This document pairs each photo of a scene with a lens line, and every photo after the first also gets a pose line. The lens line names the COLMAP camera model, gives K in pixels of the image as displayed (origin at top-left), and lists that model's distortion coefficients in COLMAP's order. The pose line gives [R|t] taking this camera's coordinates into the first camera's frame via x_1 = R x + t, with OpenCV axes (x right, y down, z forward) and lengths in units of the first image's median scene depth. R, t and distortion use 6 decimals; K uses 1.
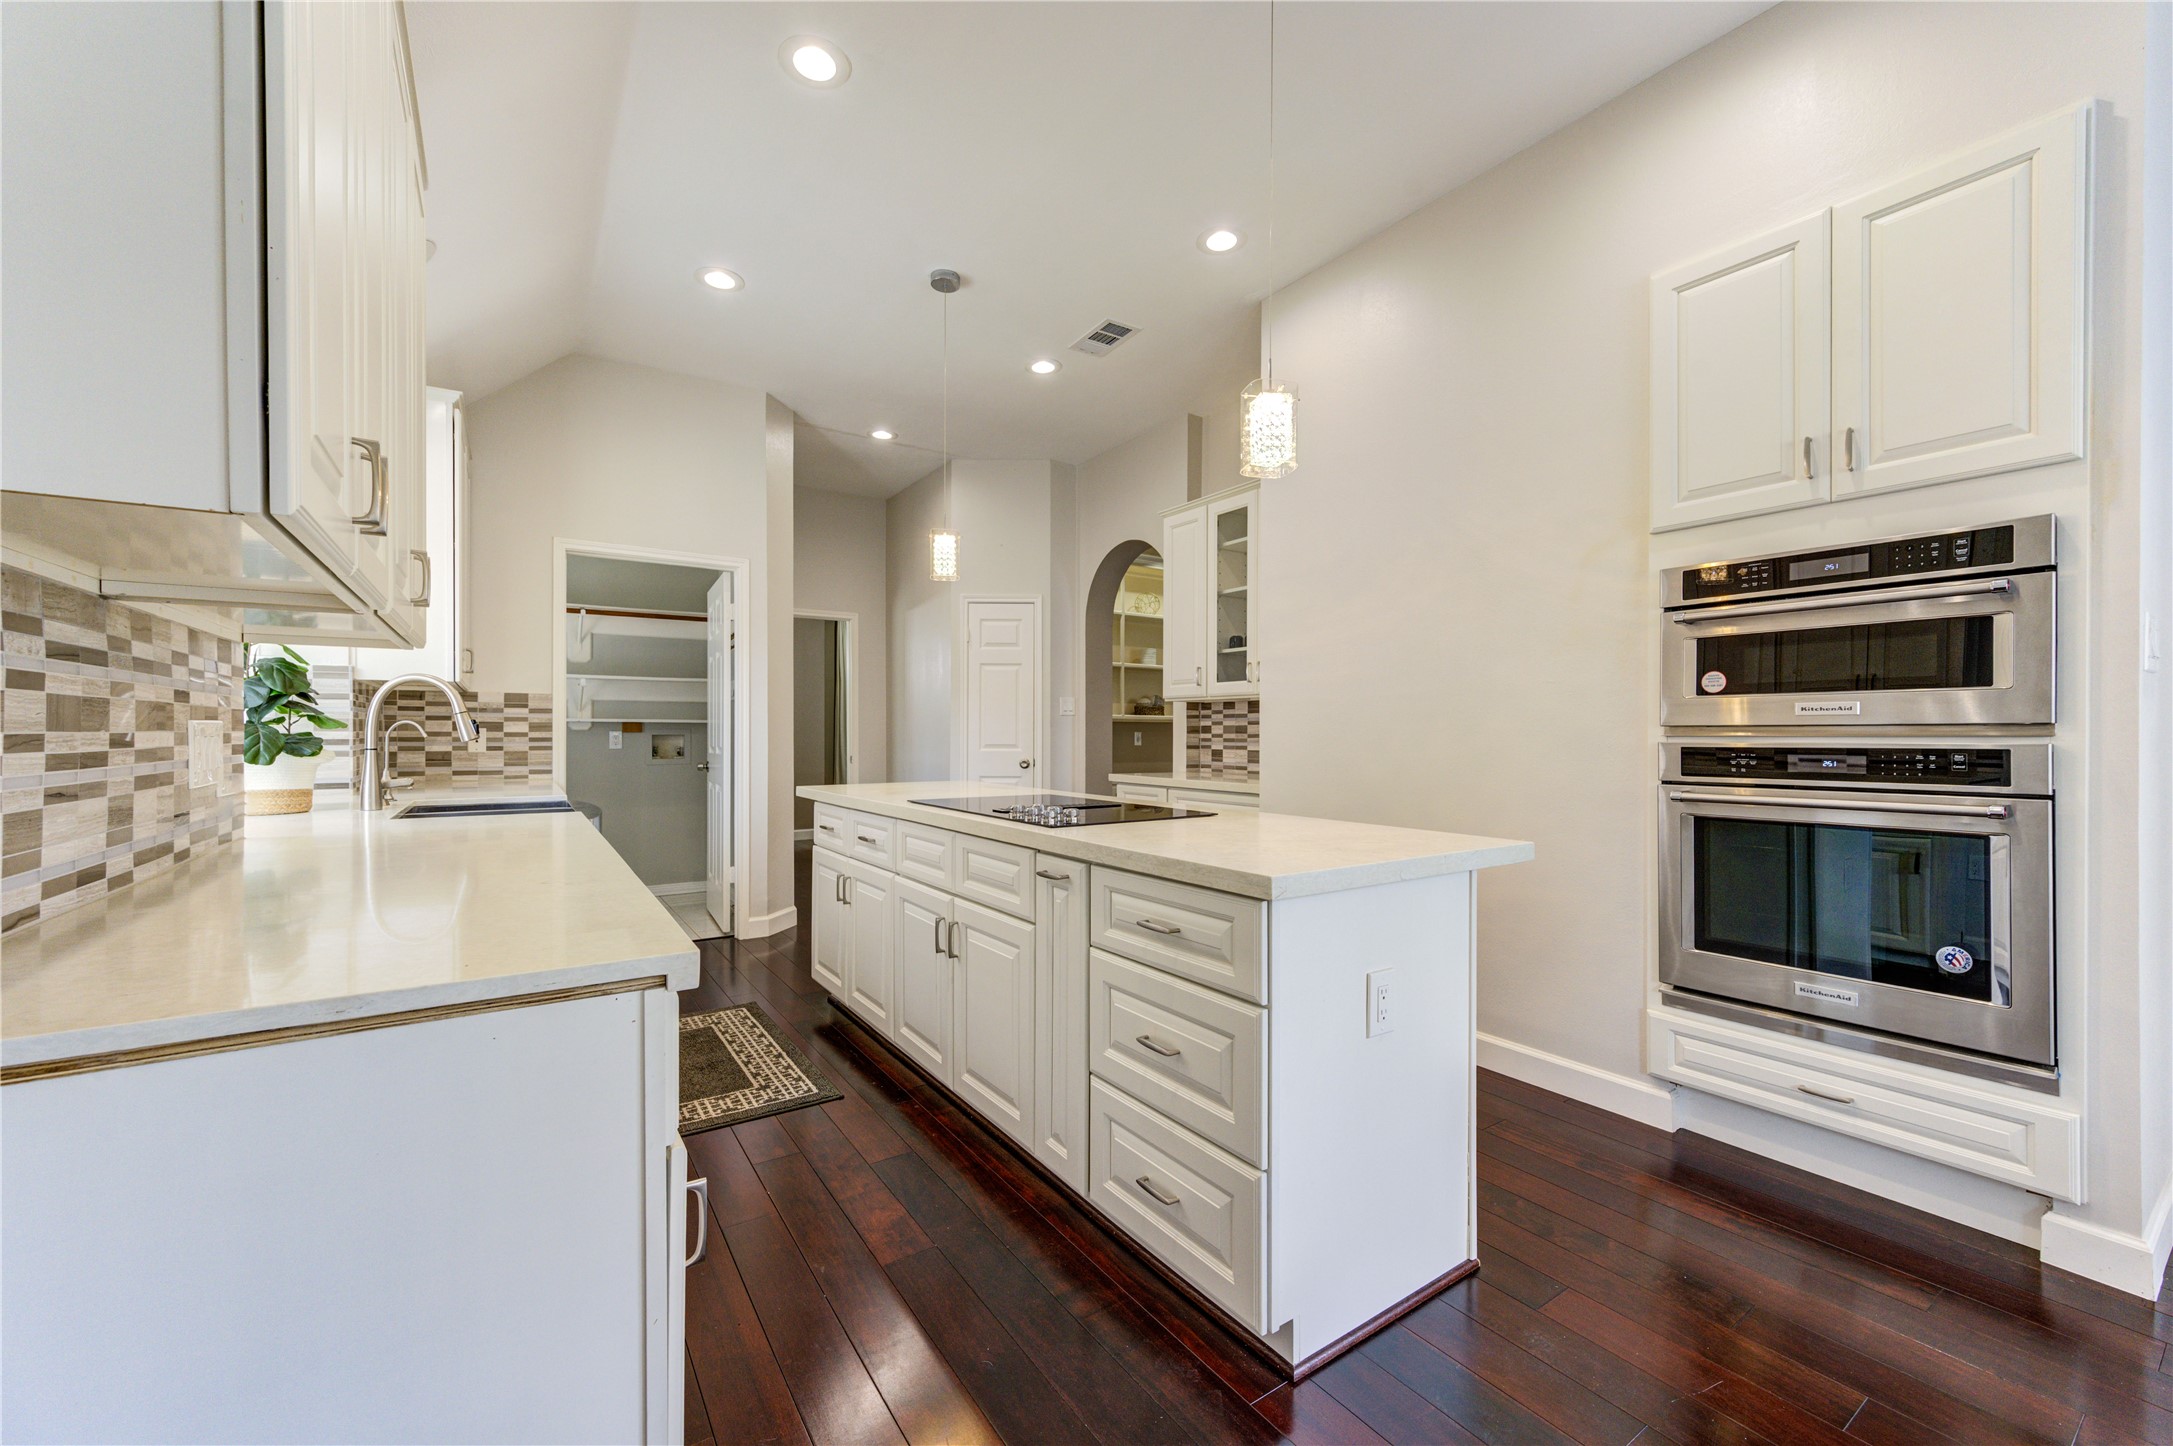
lens RADIAL K [[872.3, 0, 1089.5], [0, 872.3, 732.0], [0, 0, 1]] dist [-0.000128, -0.000005]
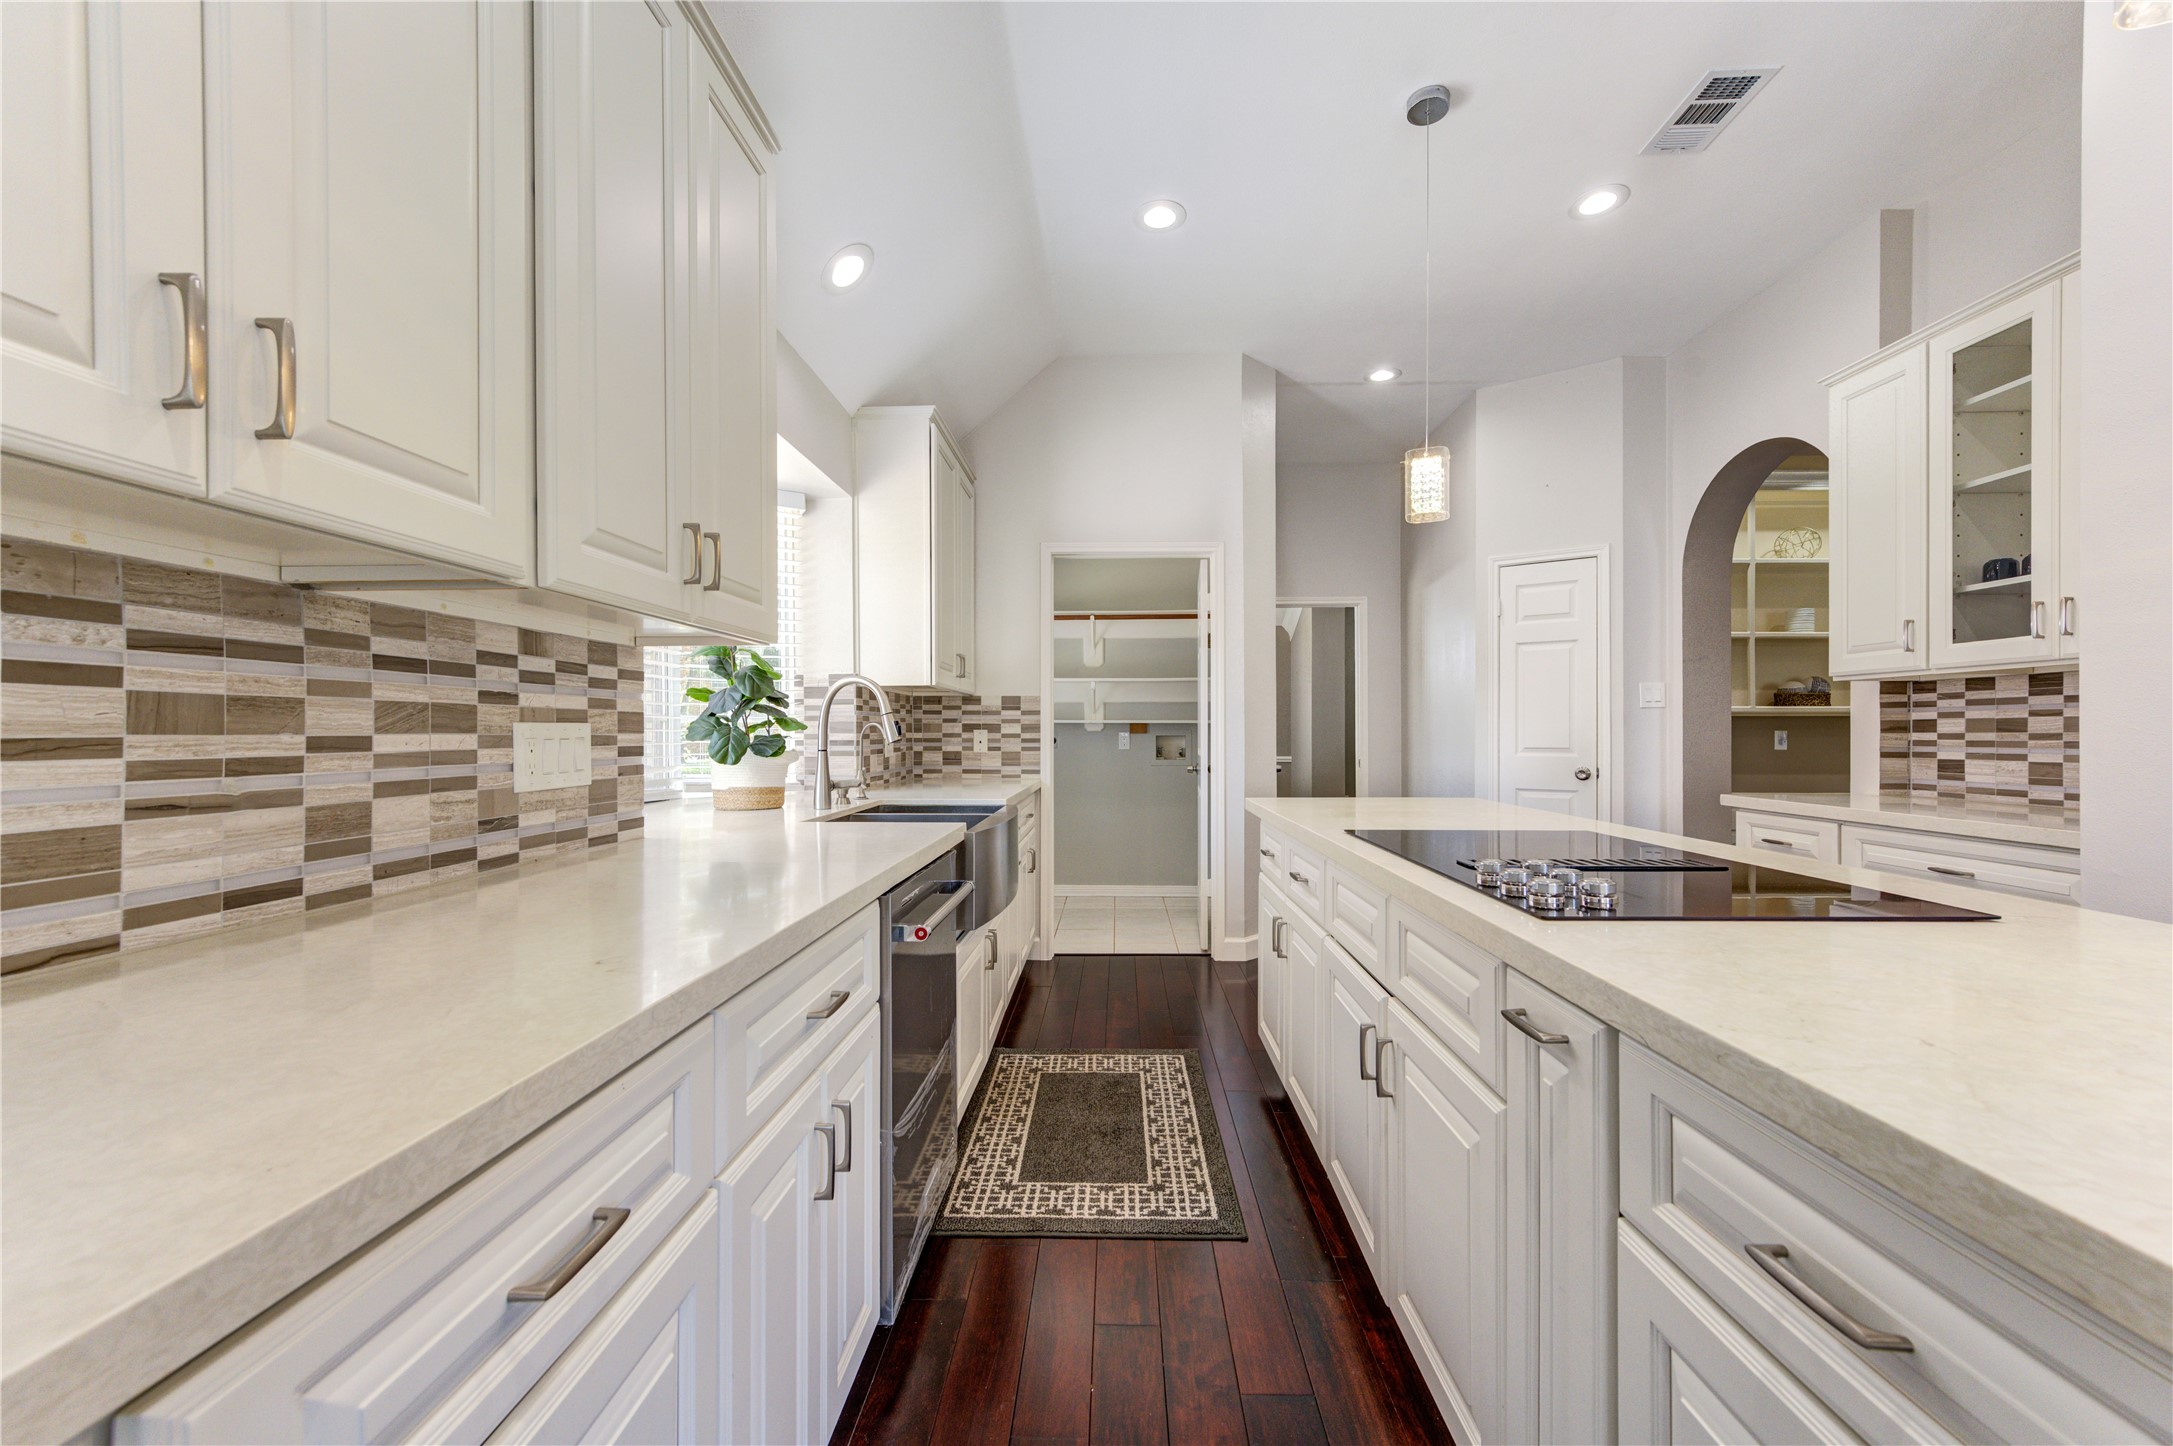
lens RADIAL K [[857.5, 0, 1083.3], [0, 857.5, 731.4], [0, 0, 1]] dist [0.001933, -0.000047]
pose [[0.807911, -0.004140, -0.589290, 0.017029], [0.003515, 0.999991, -0.002207, 0.000348], [0.589294, -0.000288, 0.807918, 0.211957]]
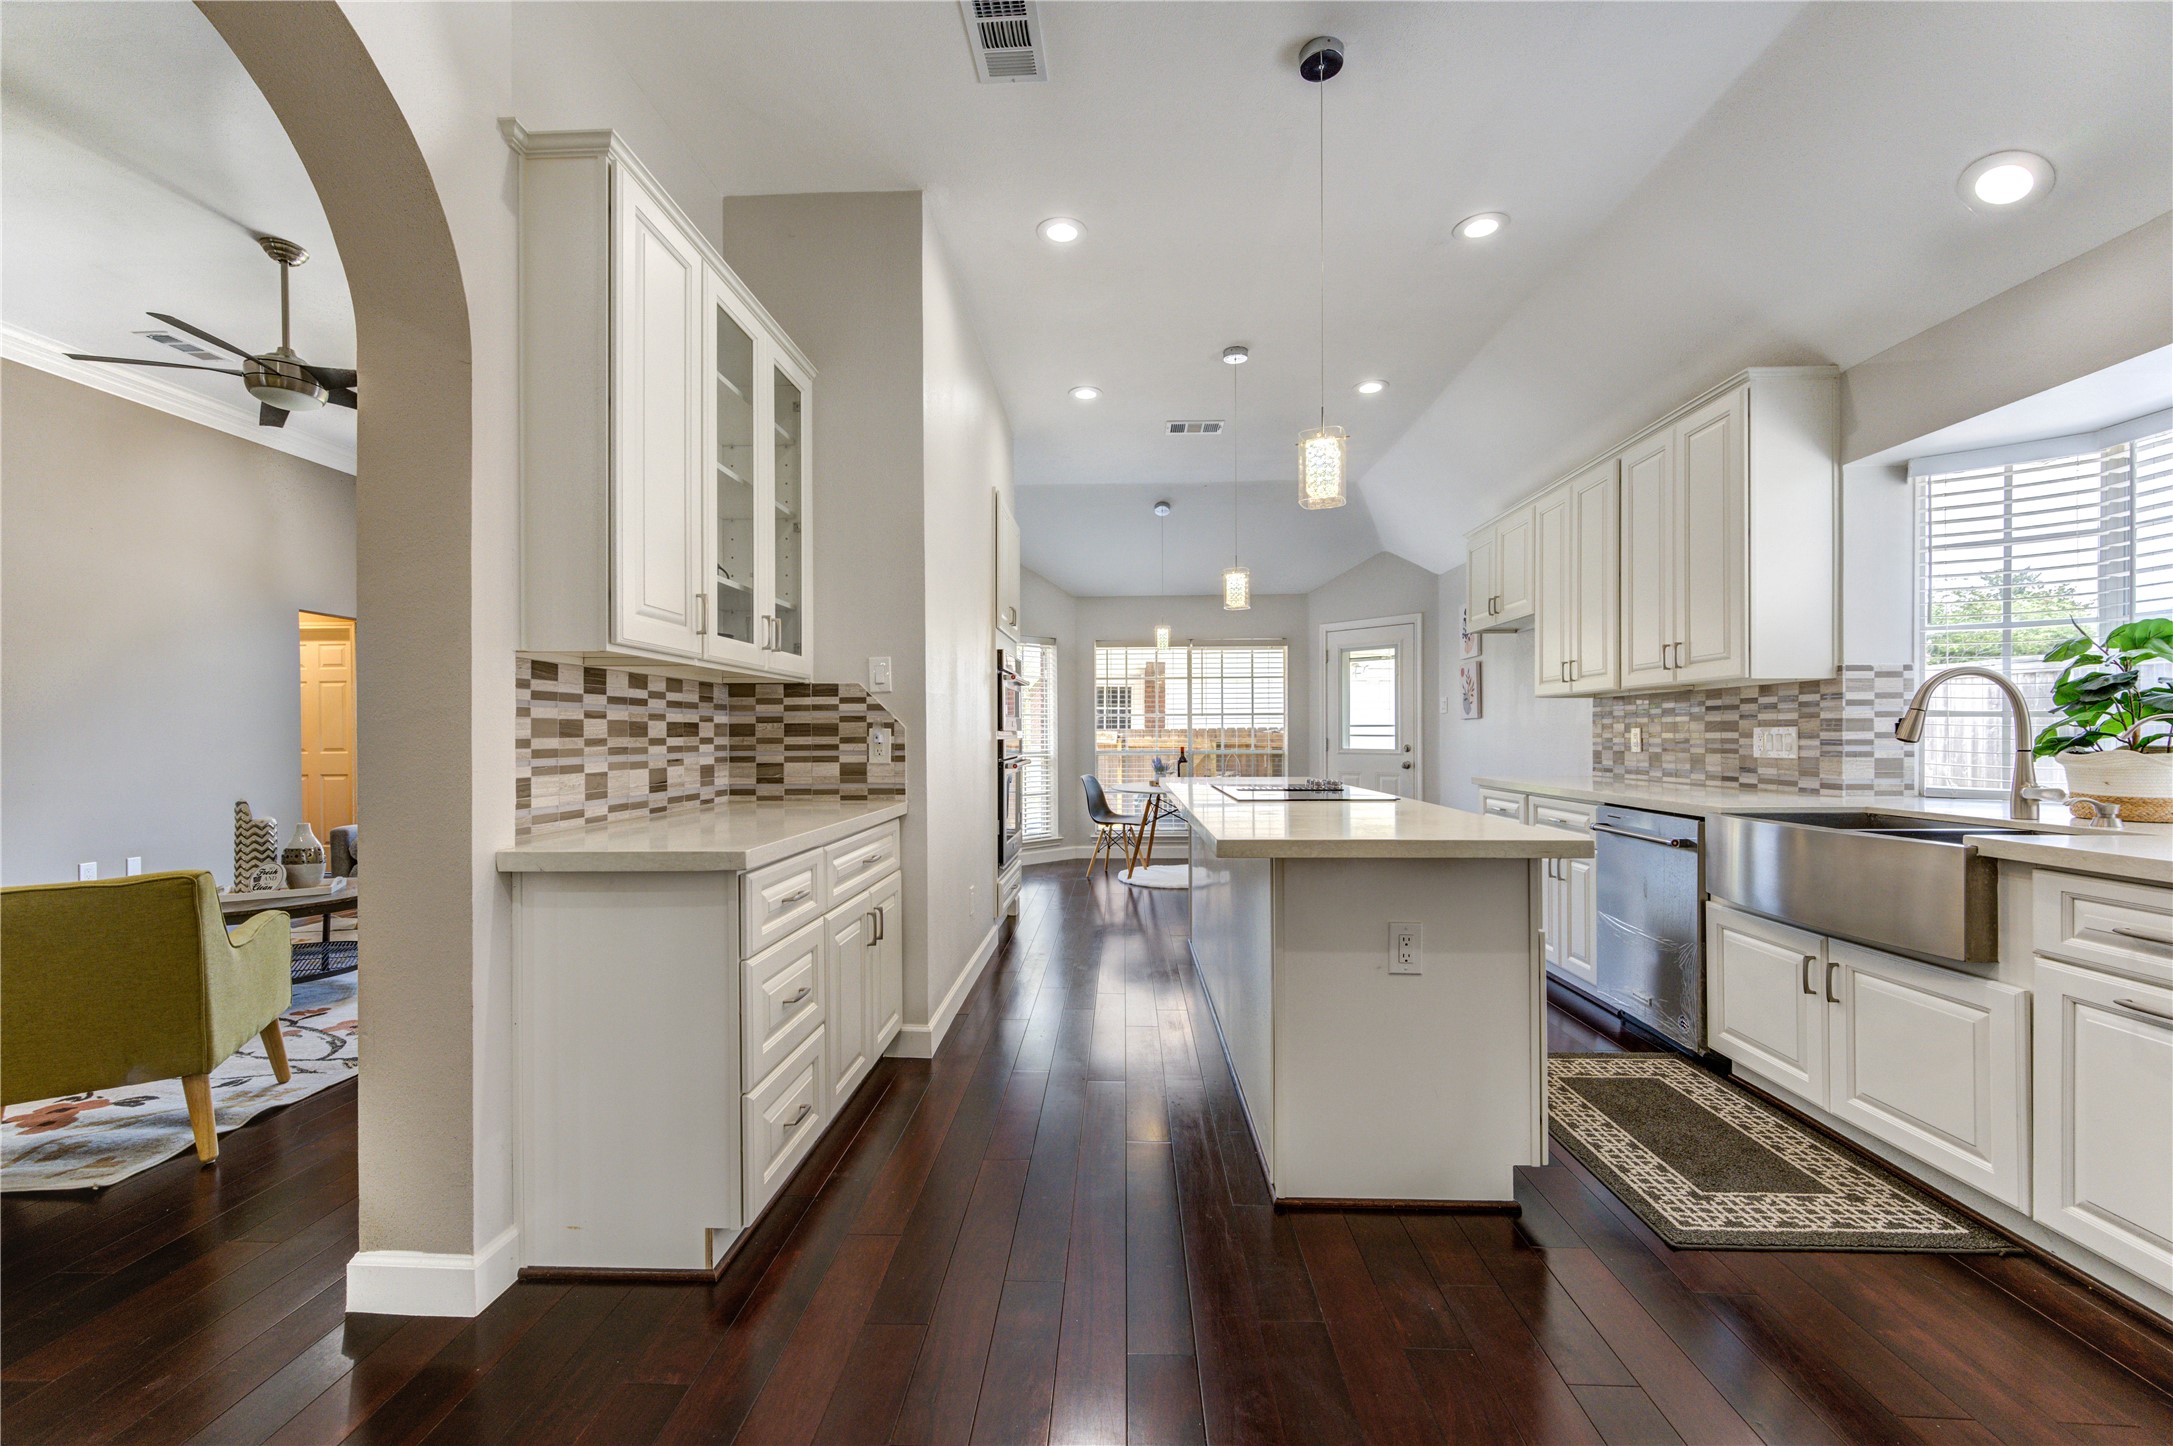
lens RADIAL K [[845.4, 0, 1088.2], [0, 845.4, 734.6], [0, 0, 1]] dist [0.000548, 0.000320]
pose [[-0.804831, 0.002553, 0.593499, -0.331821], [0.002299, 0.999997, -0.001185, 0.001569], [-0.593500, 0.000410, -0.804834, 1.328717]]
